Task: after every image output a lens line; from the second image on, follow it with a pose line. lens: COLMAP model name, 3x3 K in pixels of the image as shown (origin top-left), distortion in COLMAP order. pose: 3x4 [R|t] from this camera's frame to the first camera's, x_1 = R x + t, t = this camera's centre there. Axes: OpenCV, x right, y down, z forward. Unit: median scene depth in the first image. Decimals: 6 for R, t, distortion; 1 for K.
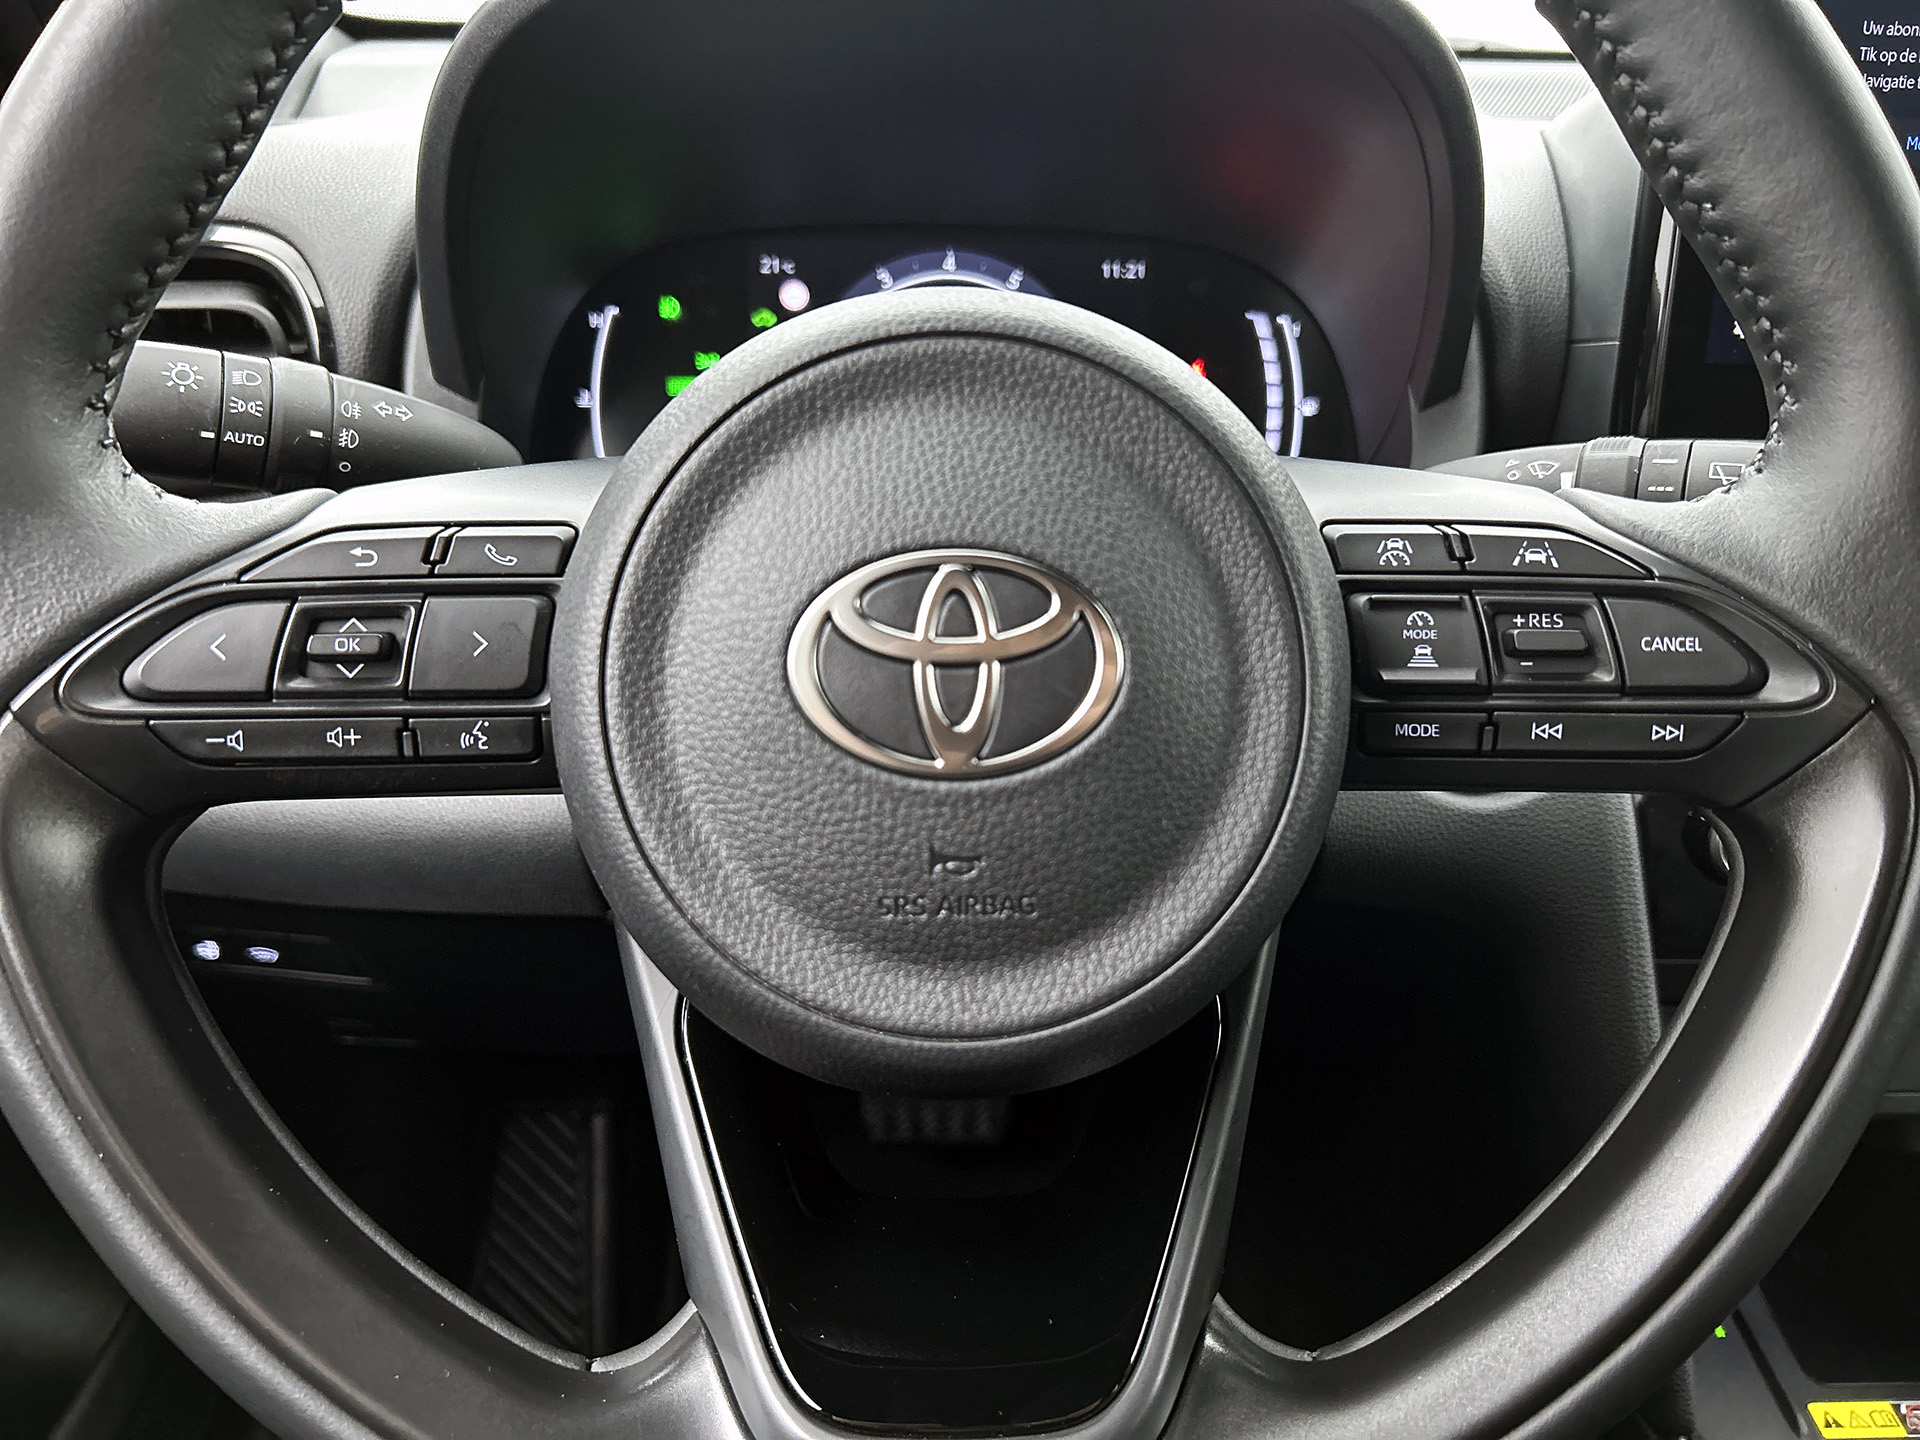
lens RADIAL K [[1430.7, 0, 947.8], [0, 1430.7, 735.2], [0, 0, 1]] dist [0.033725, -0.029509]
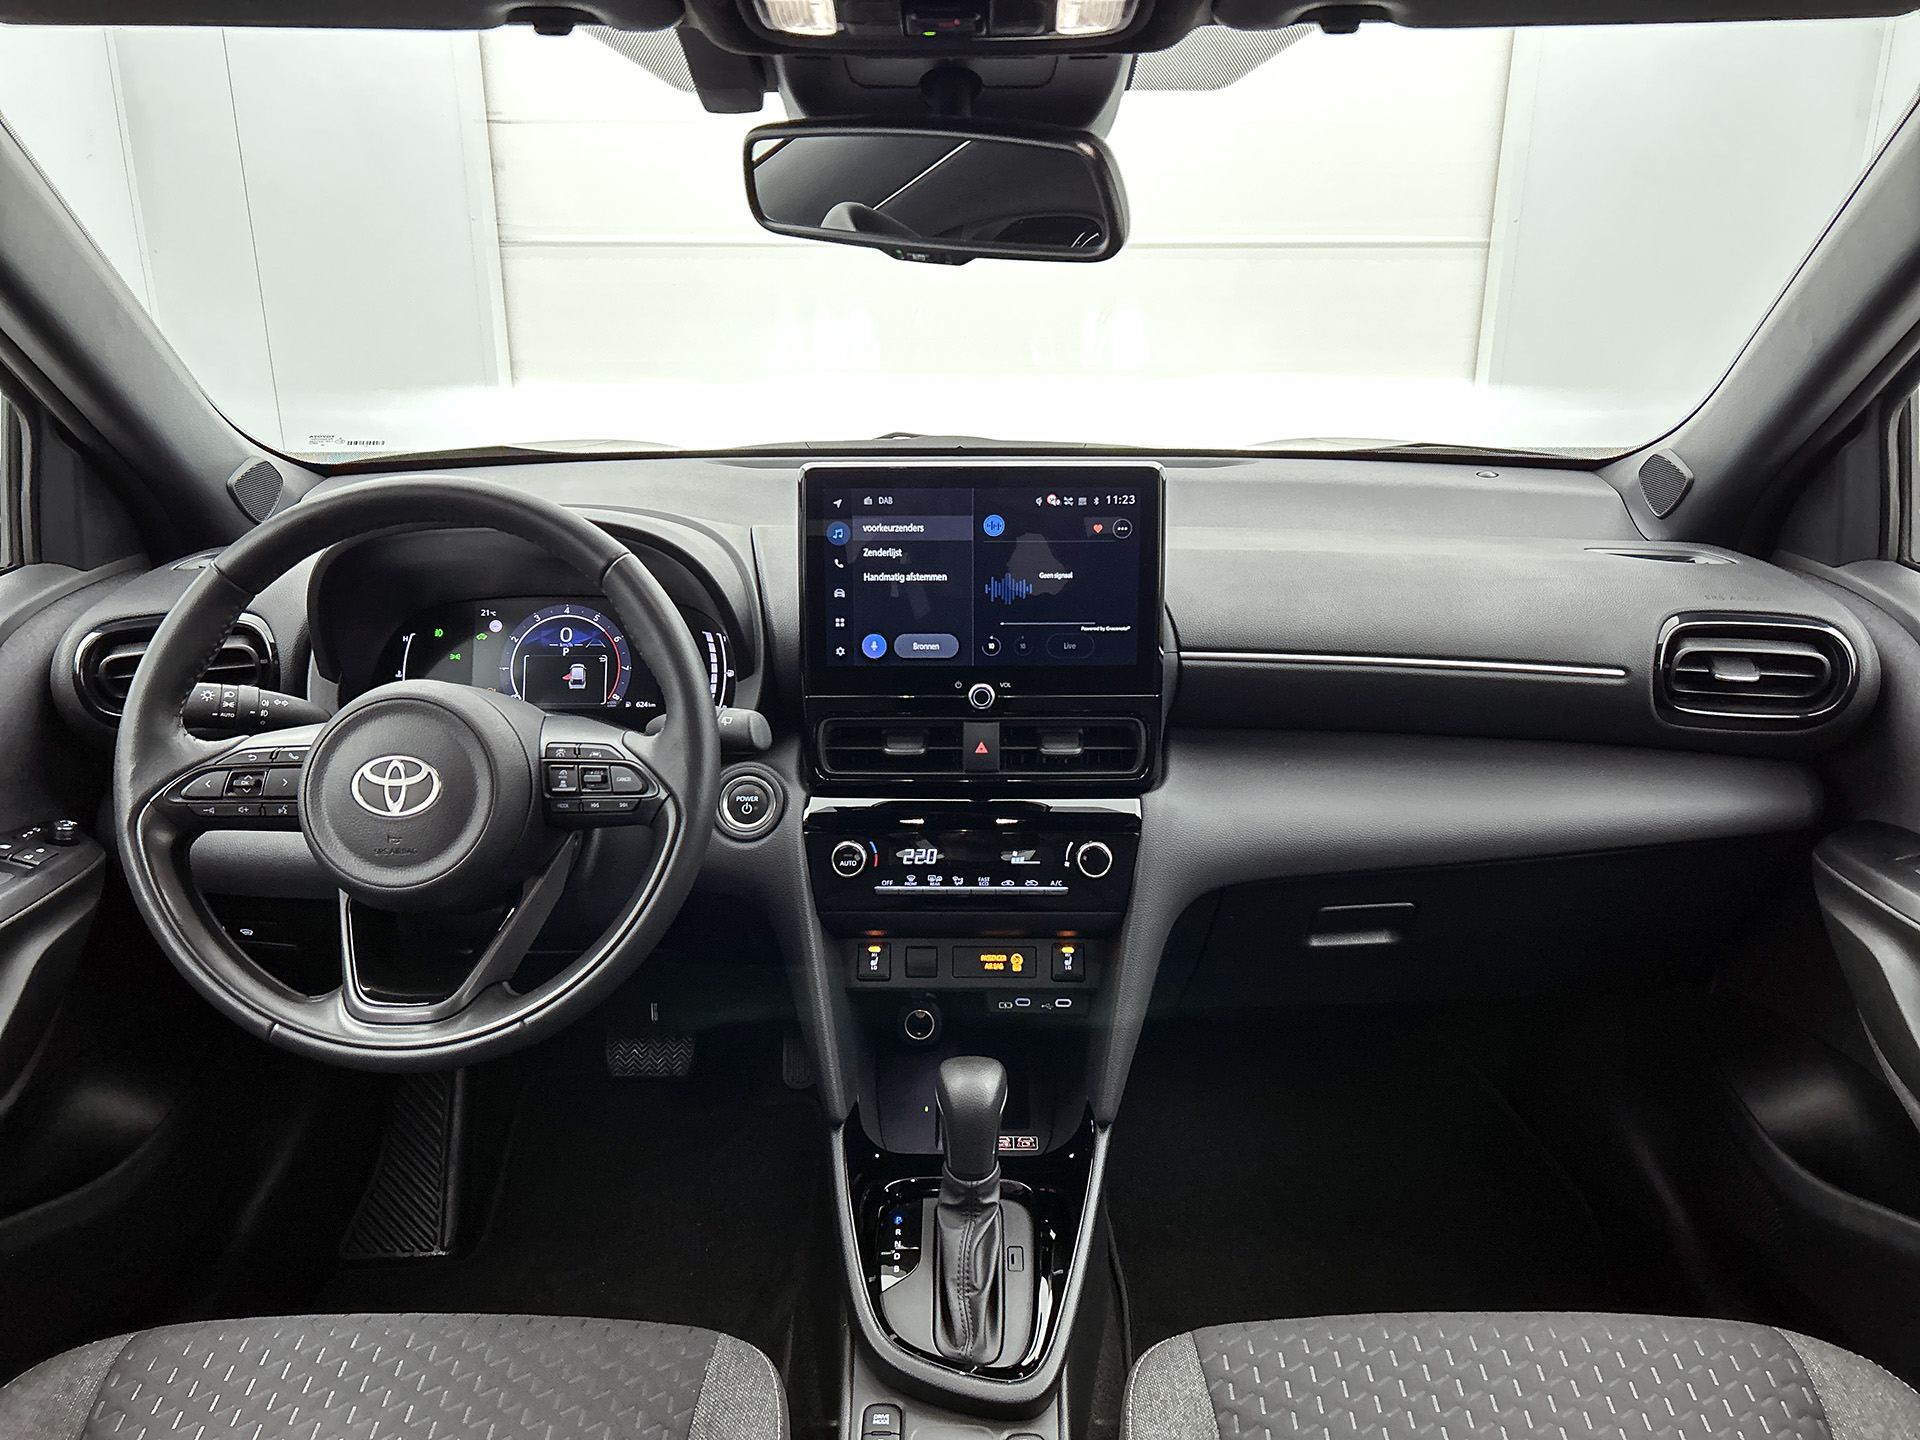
lens RADIAL K [[1430.7, 0, 966.0], [0, 1430.7, 714.6], [0, 0, 1]] dist [0.033725, -0.029509]
pose [[0.999371, -0.007671, -0.034623, 1.404934], [0.003681, 0.993492, -0.113841, 0.171011], [0.035271, 0.113642, 0.992896, -2.344698]]
